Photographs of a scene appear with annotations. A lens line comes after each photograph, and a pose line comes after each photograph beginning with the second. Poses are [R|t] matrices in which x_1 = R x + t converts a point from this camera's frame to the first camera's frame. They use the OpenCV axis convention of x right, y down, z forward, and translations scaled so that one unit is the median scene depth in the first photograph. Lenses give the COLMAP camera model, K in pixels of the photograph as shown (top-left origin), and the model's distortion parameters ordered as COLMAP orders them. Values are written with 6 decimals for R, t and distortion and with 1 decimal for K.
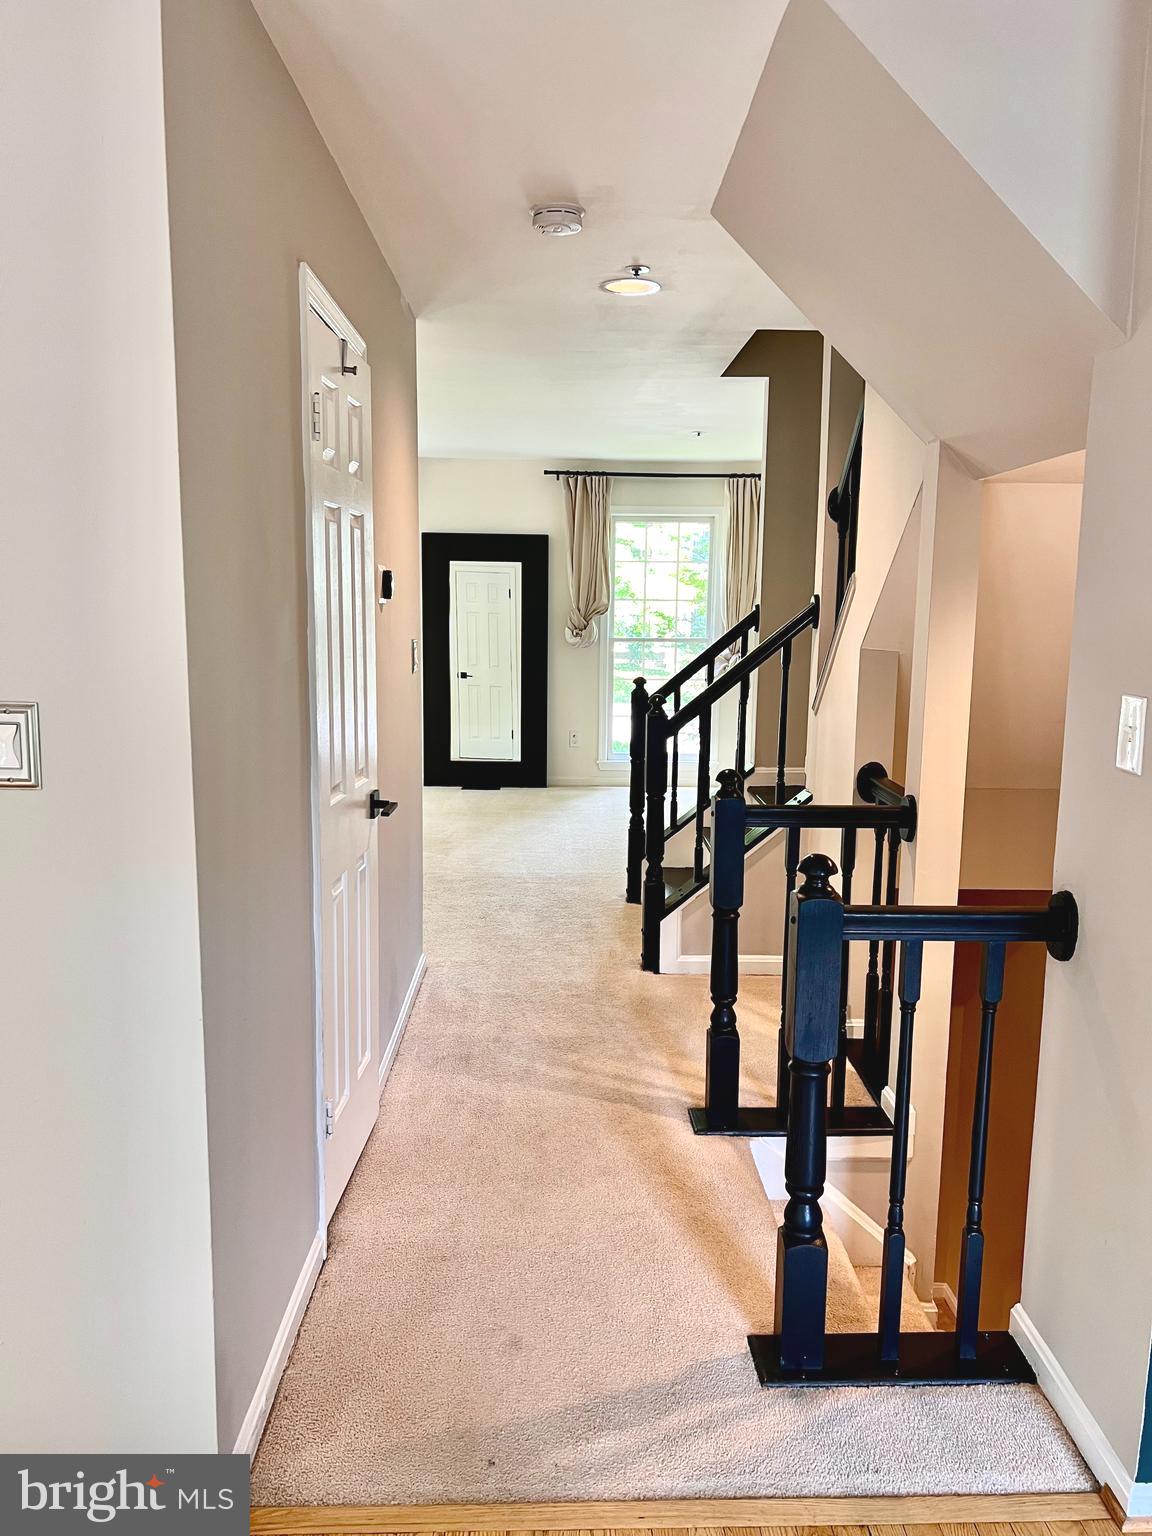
lens RADIAL K [[1157.9, 0, 573.0], [0, 1157.9, 788.4], [0, 0, 1]] dist [0.068915, -0.001830]
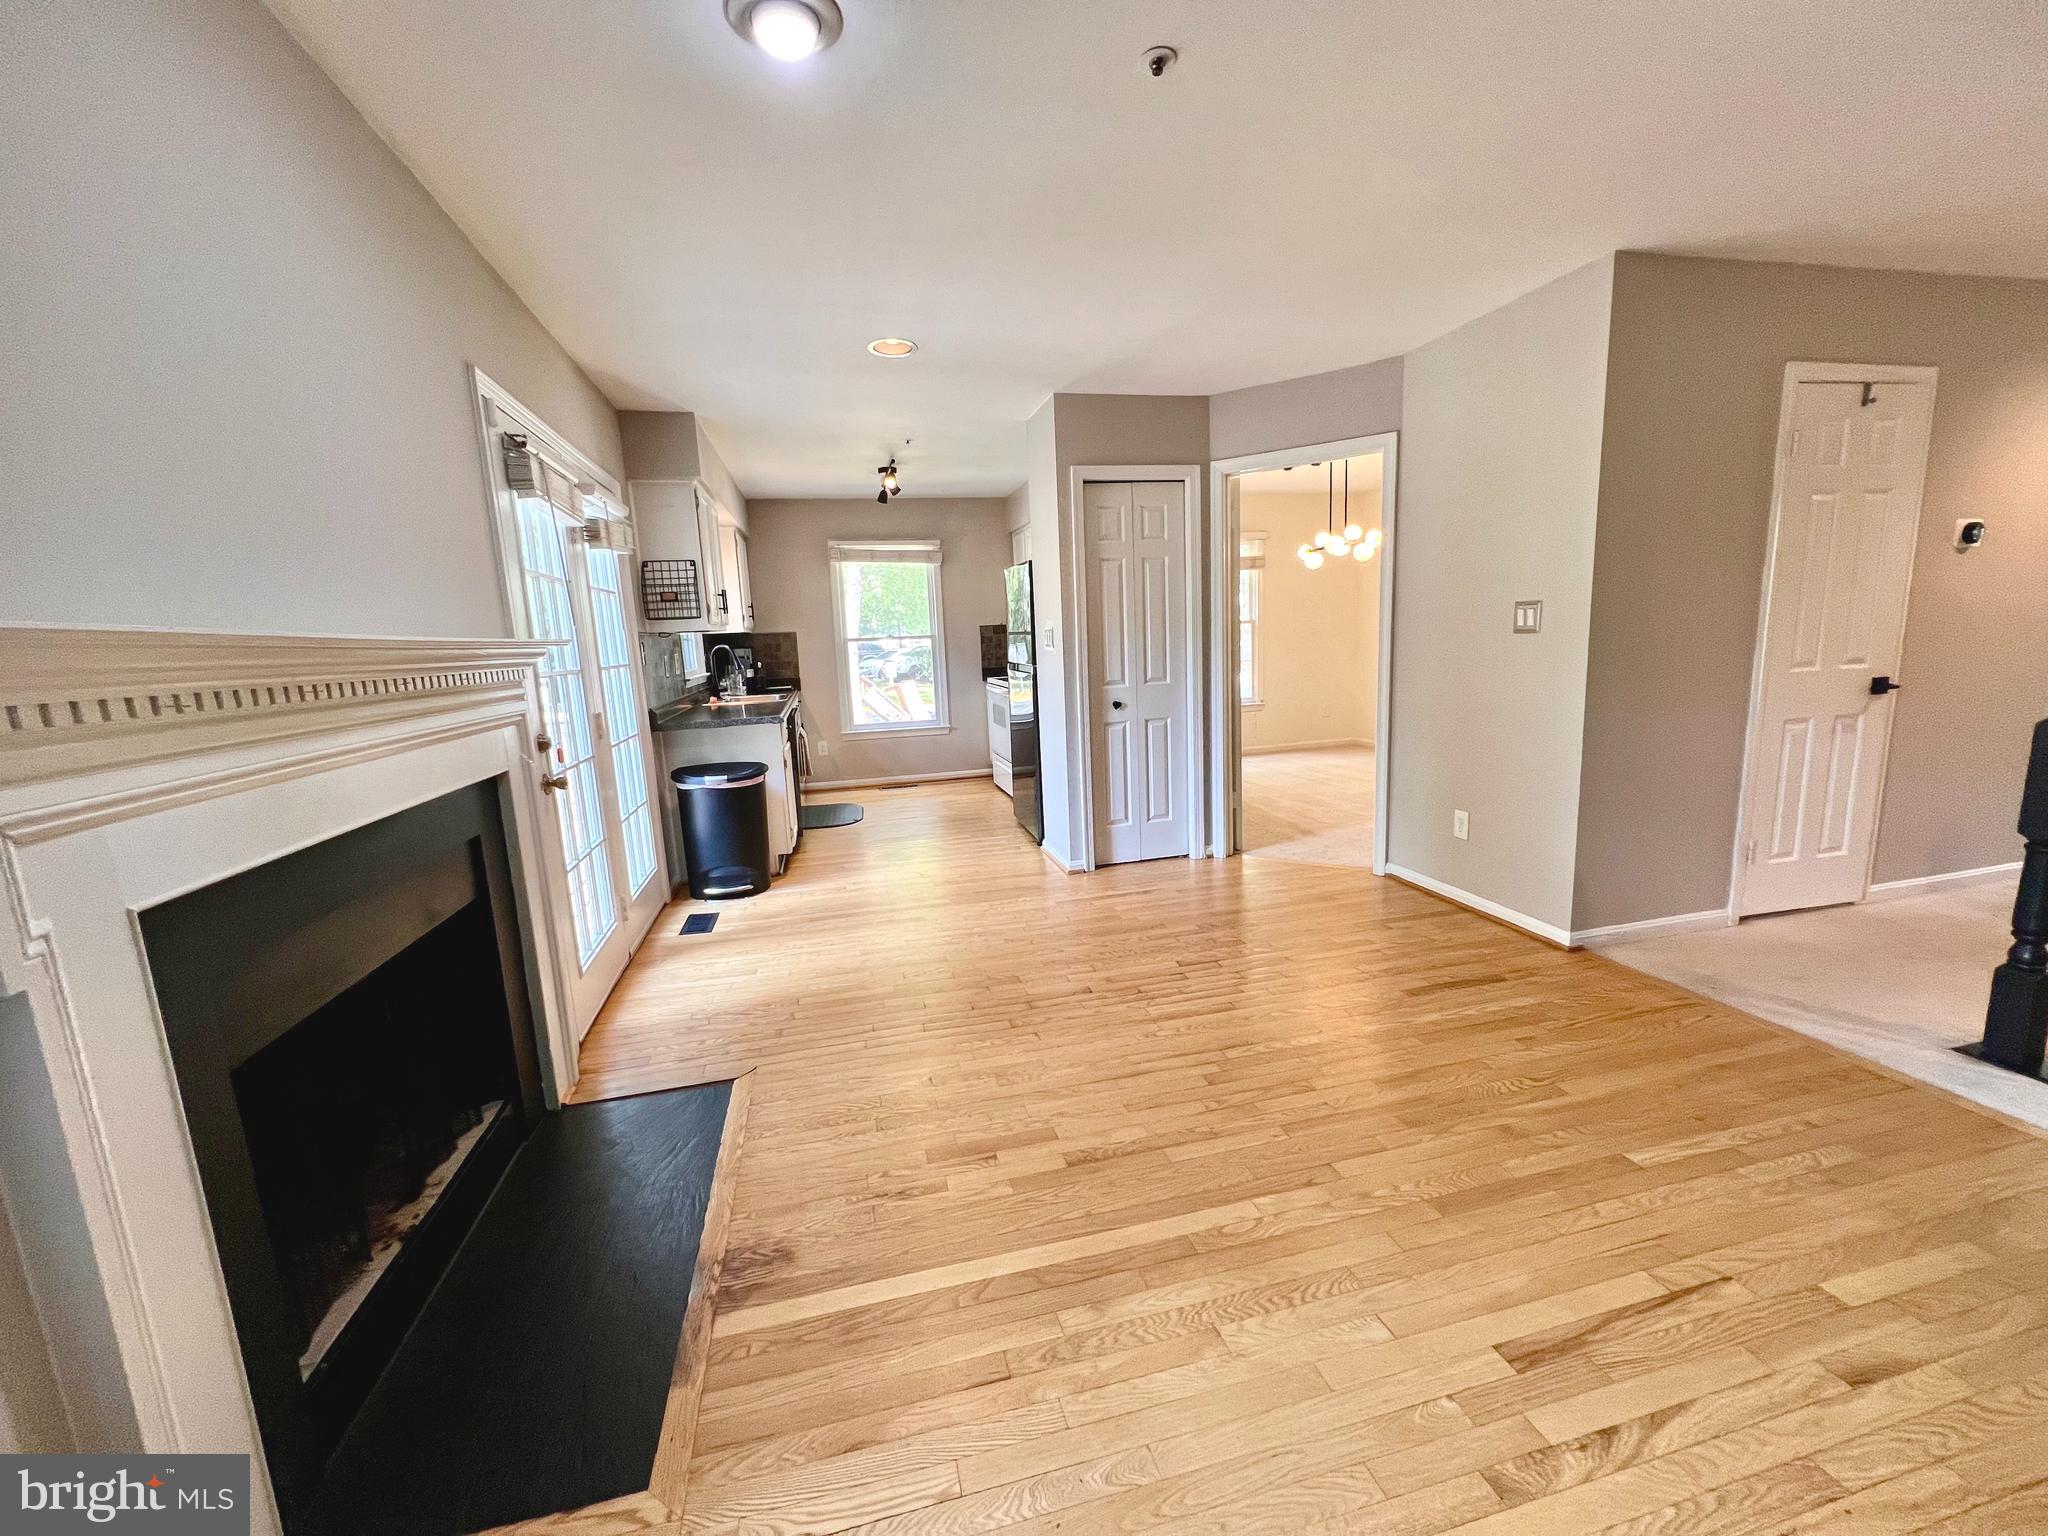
lens RADIAL K [[819.8, 0, 1024.7], [0, 819.8, 778.0], [0, 0, 1]] dist [-0.001610, -0.000775]
pose [[0.223827, 0.145170, -0.963757, 0.221094], [-0.109100, 0.986362, 0.123237, 0.043557], [0.968503, 0.077562, 0.236613, -0.107767]]
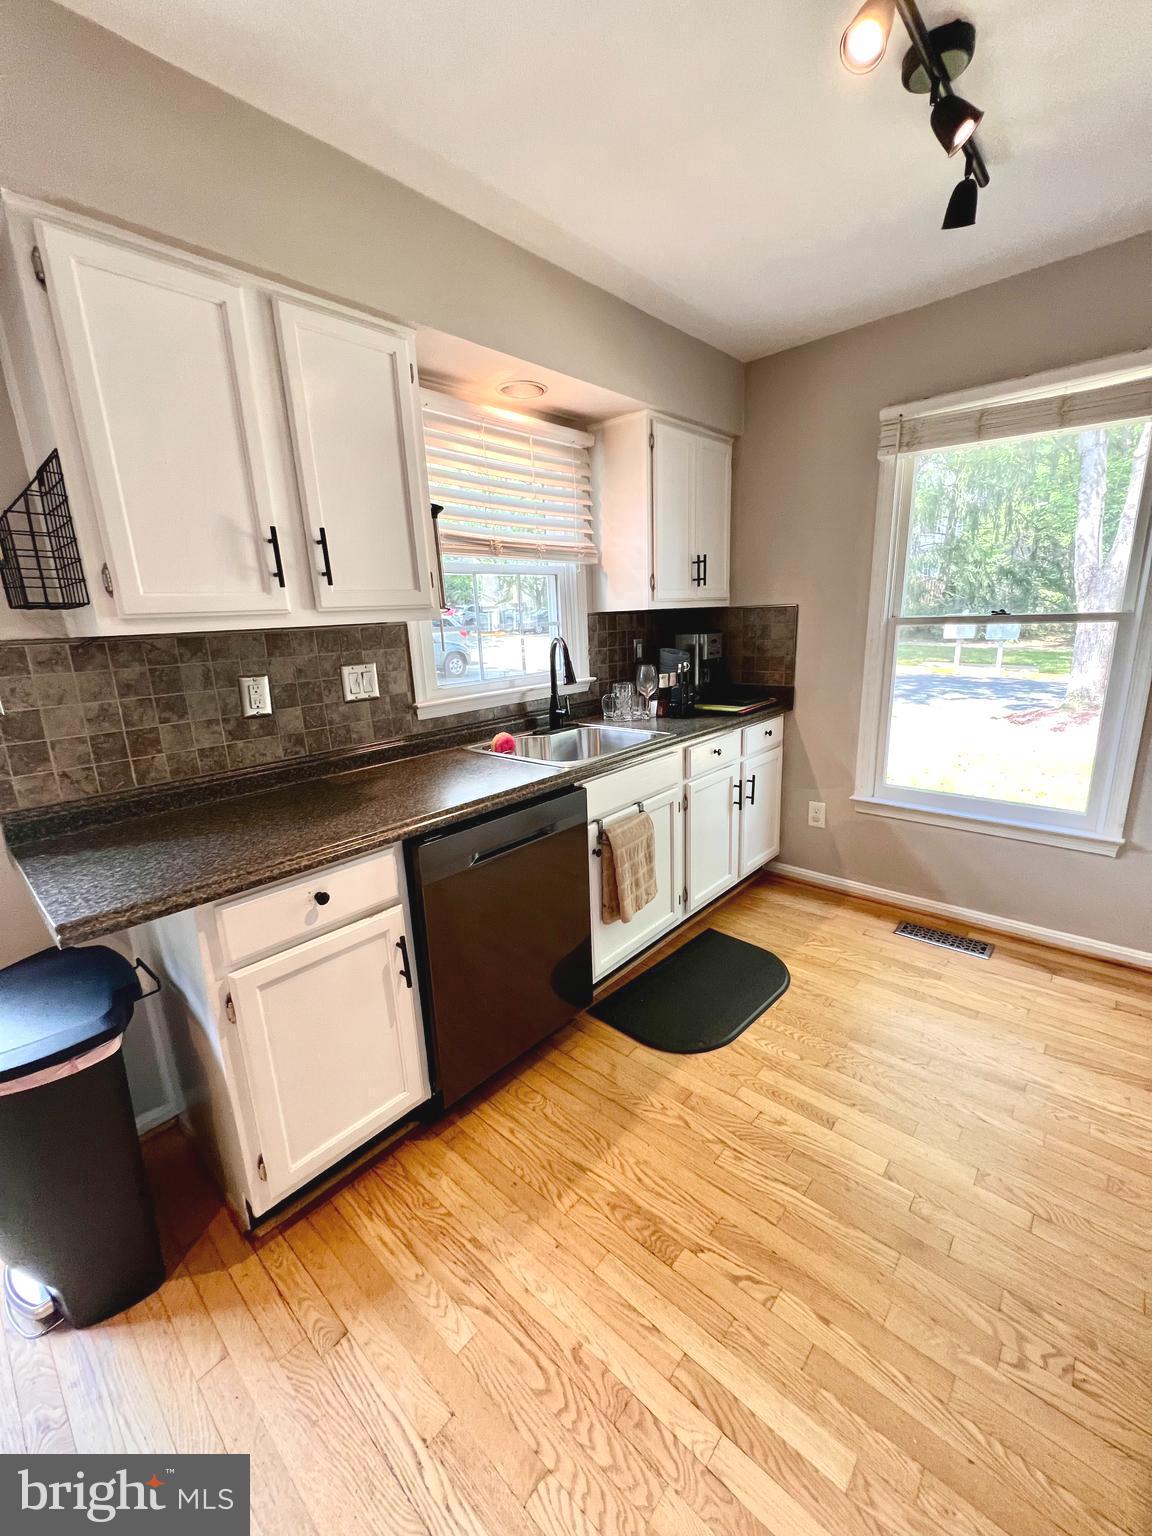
lens RADIAL K [[614.9, 0, 572.5], [0, 614.9, 769.3], [0, 0, 1]] dist [-0.001610, -0.000775]
pose [[-0.681352, 0.193418, -0.705938, -0.286618], [-0.082208, 0.938131, 0.336381, 0.007918], [0.727325, 0.287228, -0.623297, -0.002260]]
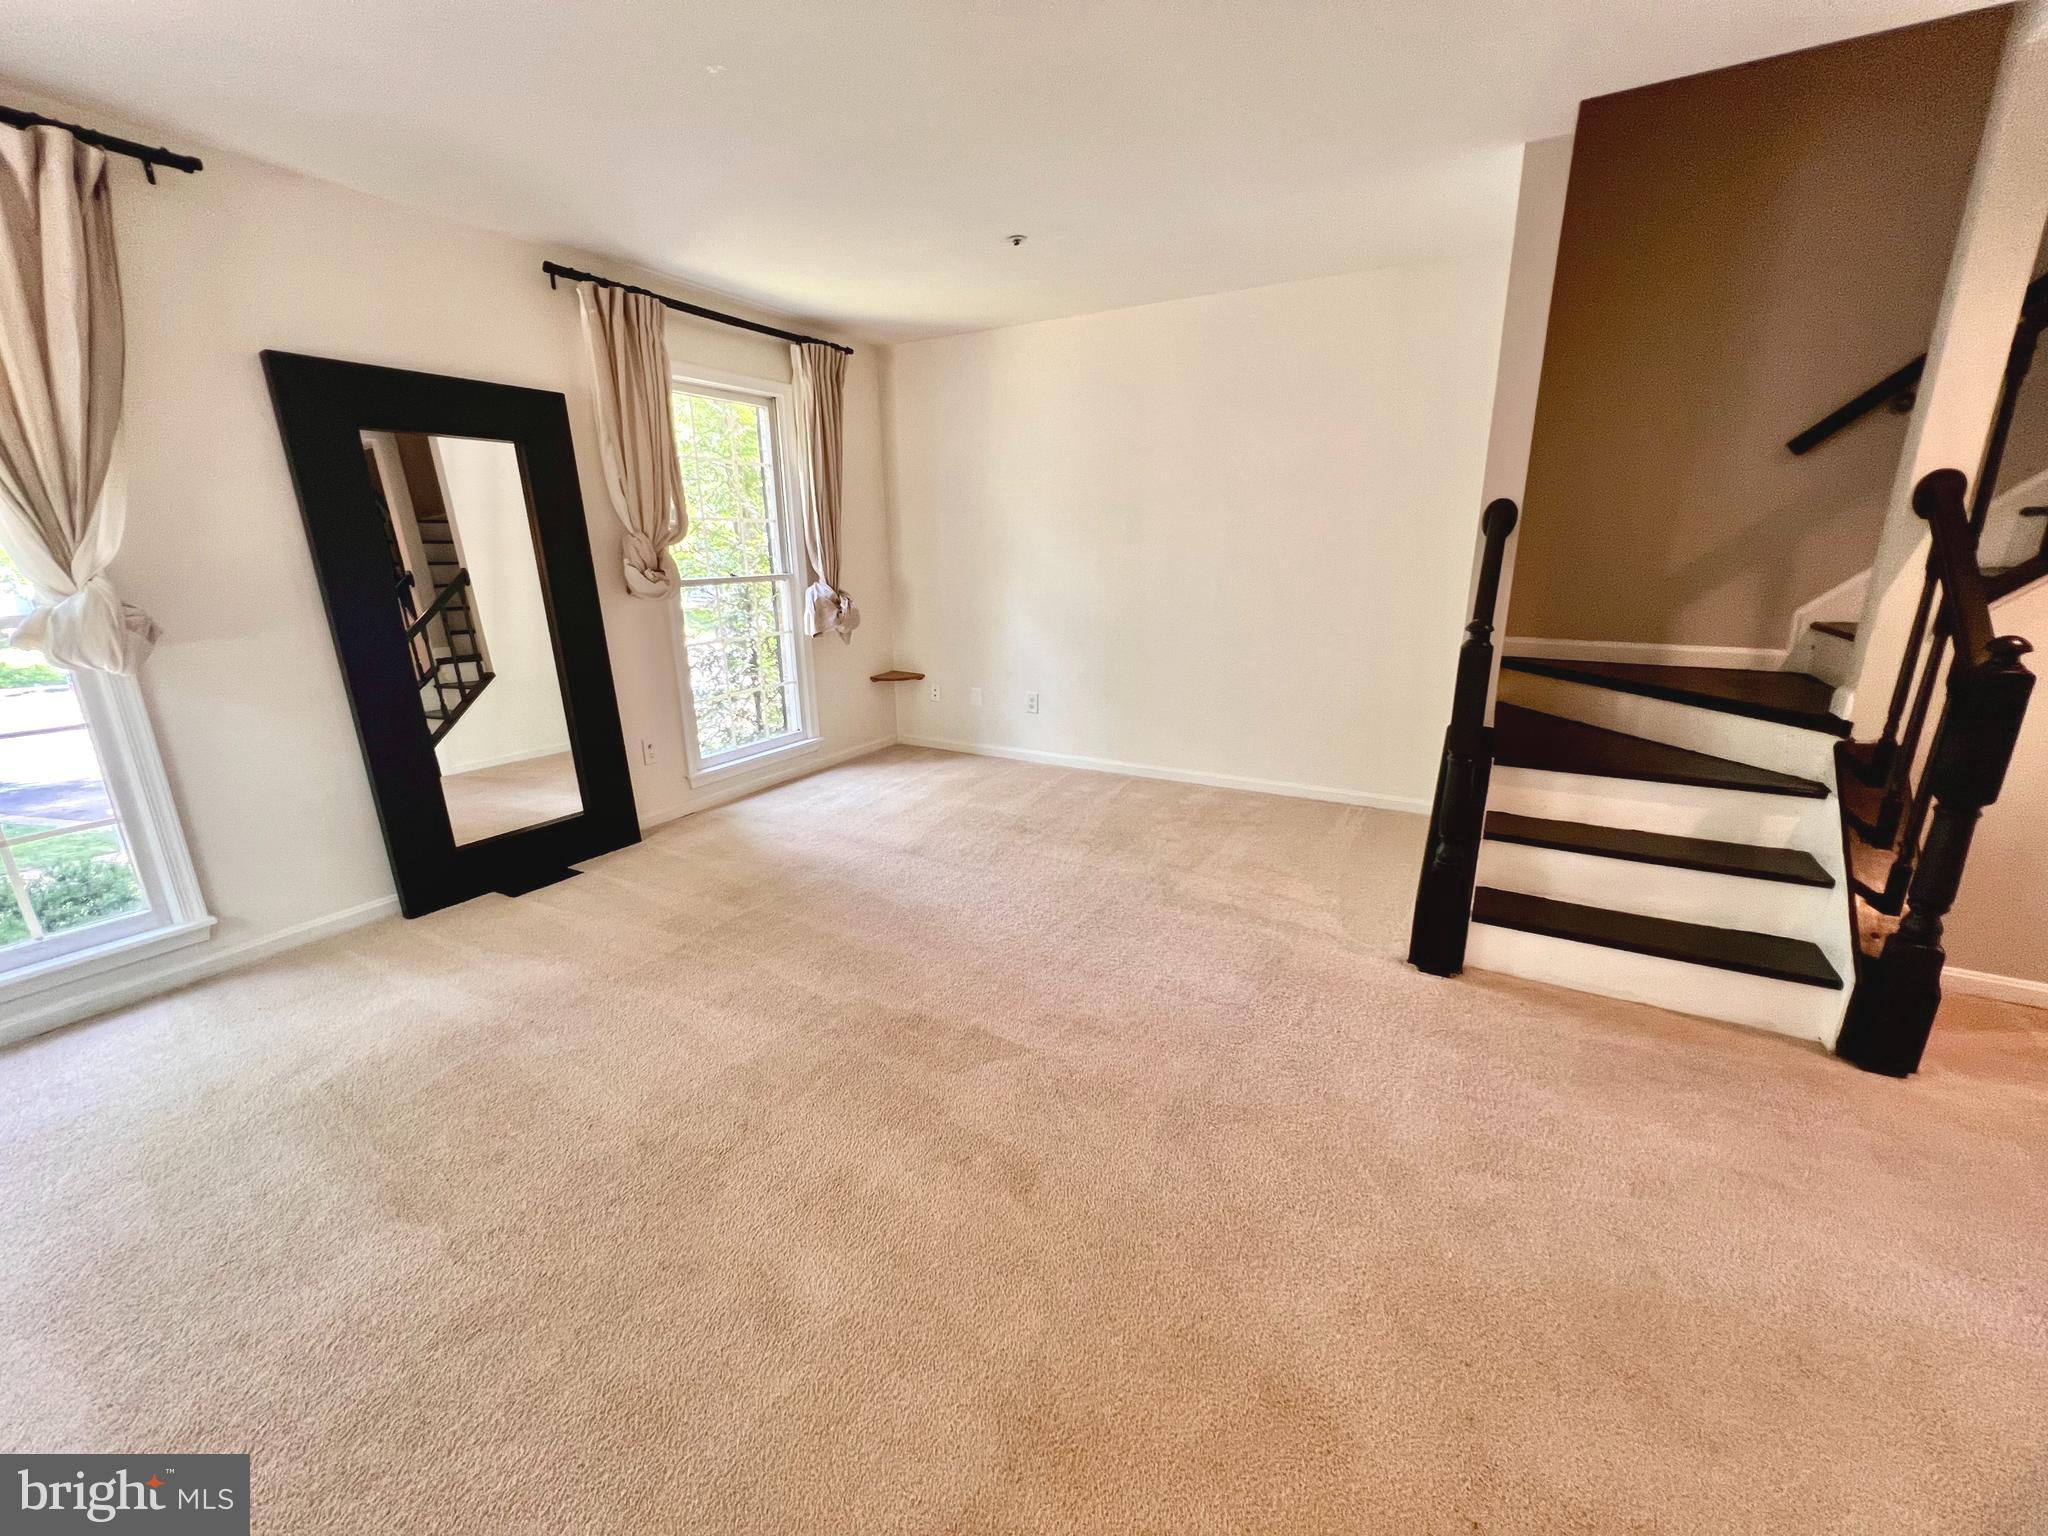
lens RADIAL K [[819.8, 0, 1021.2], [0, 819.8, 768.4], [0, 0, 1]] dist [-0.001610, -0.000775]
pose [[0.510421, -0.245857, 0.824030, -0.271422], [0.151440, 0.968981, 0.195299, -0.093039], [-0.846485, 0.025106, 0.531821, 0.629505]]
